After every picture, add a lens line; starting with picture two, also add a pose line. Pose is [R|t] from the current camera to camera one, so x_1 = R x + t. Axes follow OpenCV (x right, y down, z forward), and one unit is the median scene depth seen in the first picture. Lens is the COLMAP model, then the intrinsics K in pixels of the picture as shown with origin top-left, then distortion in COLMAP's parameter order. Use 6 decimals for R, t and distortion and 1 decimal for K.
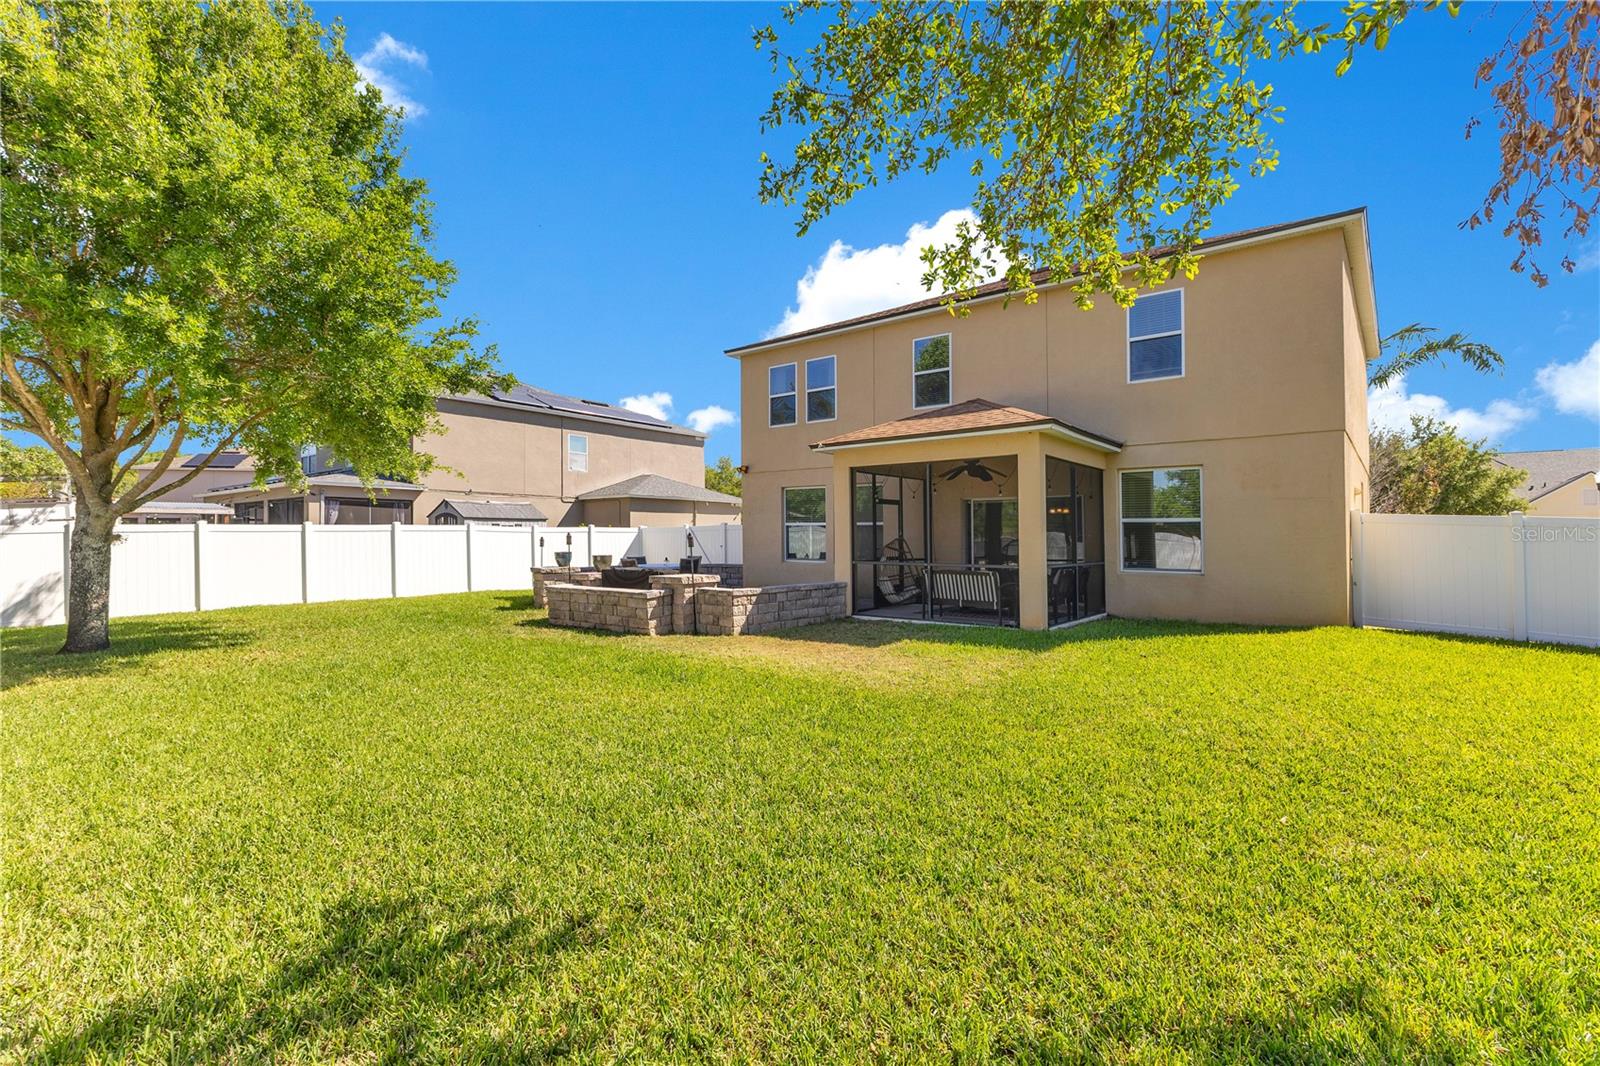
lens RADIAL K [[743.6, 0, 783.1], [0, 743.6, 535.1], [0, 0, 1]] dist [-0.012132, -0.000077]
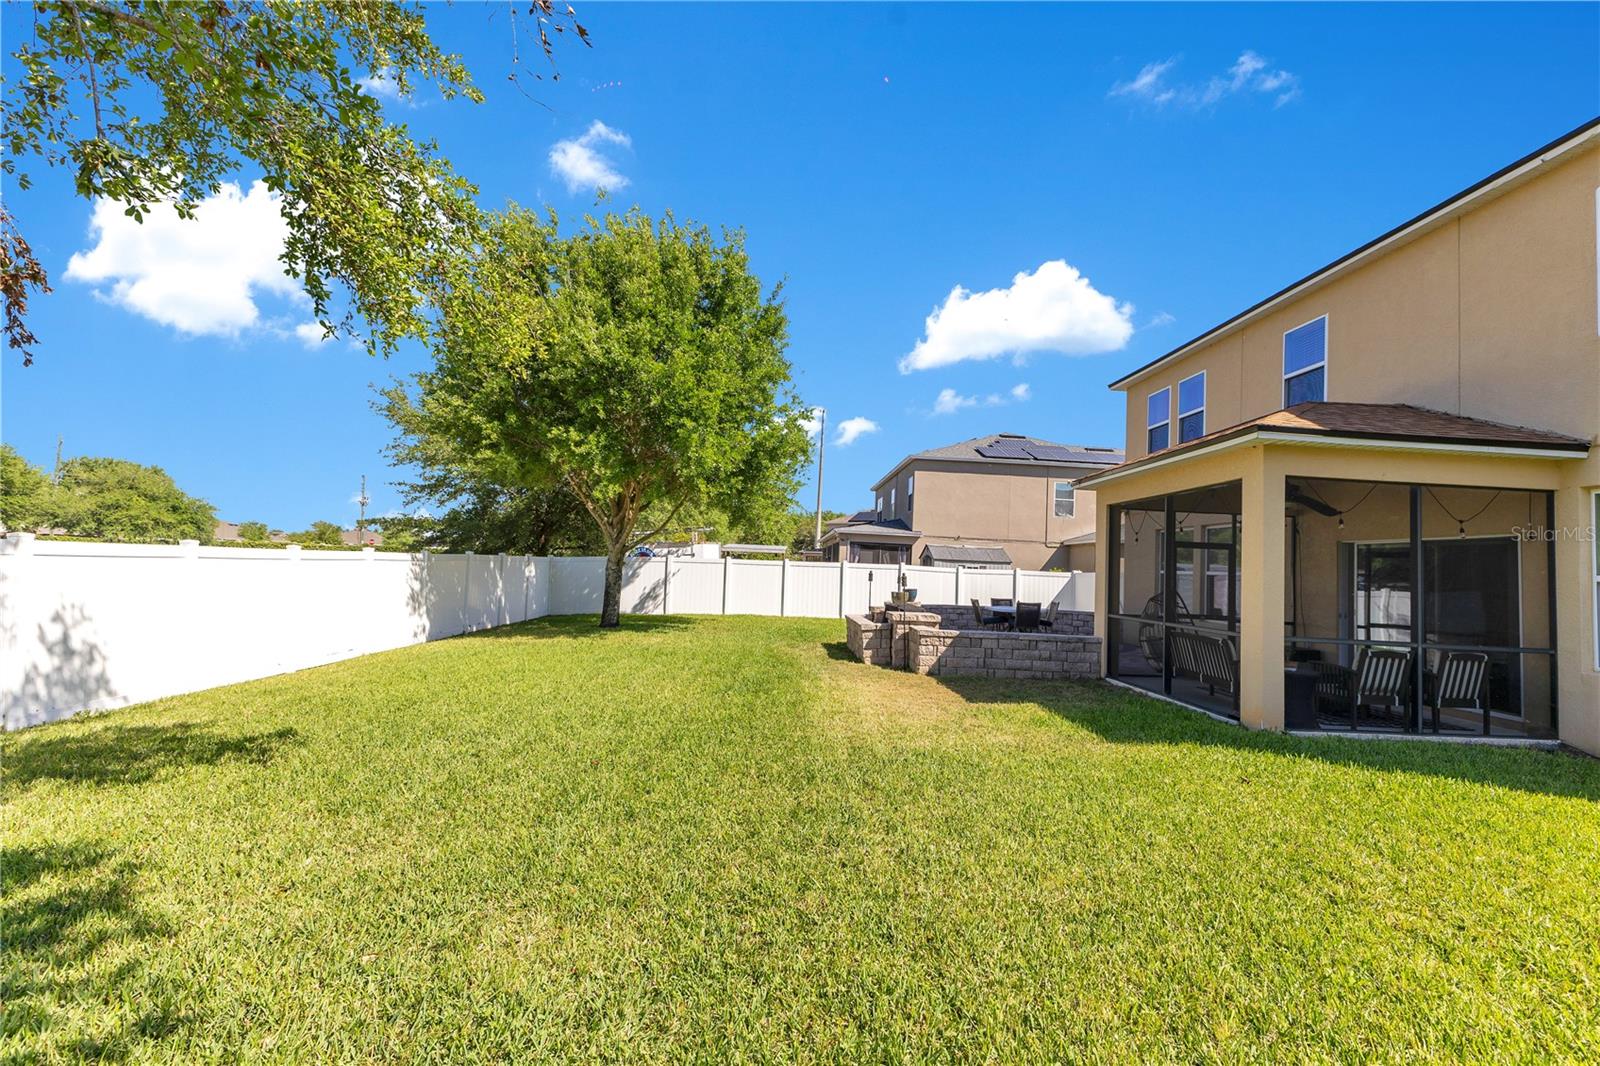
lens RADIAL K [[709.9, 0, 804.8], [0, 709.9, 530.1], [0, 0, 1]] dist [0.002645, -0.000119]
pose [[0.656334, -0.014381, -0.754334, 0.486346], [-0.039921, 0.997756, -0.053757, -0.003091], [0.753414, 0.065396, 0.654287, 0.195771]]
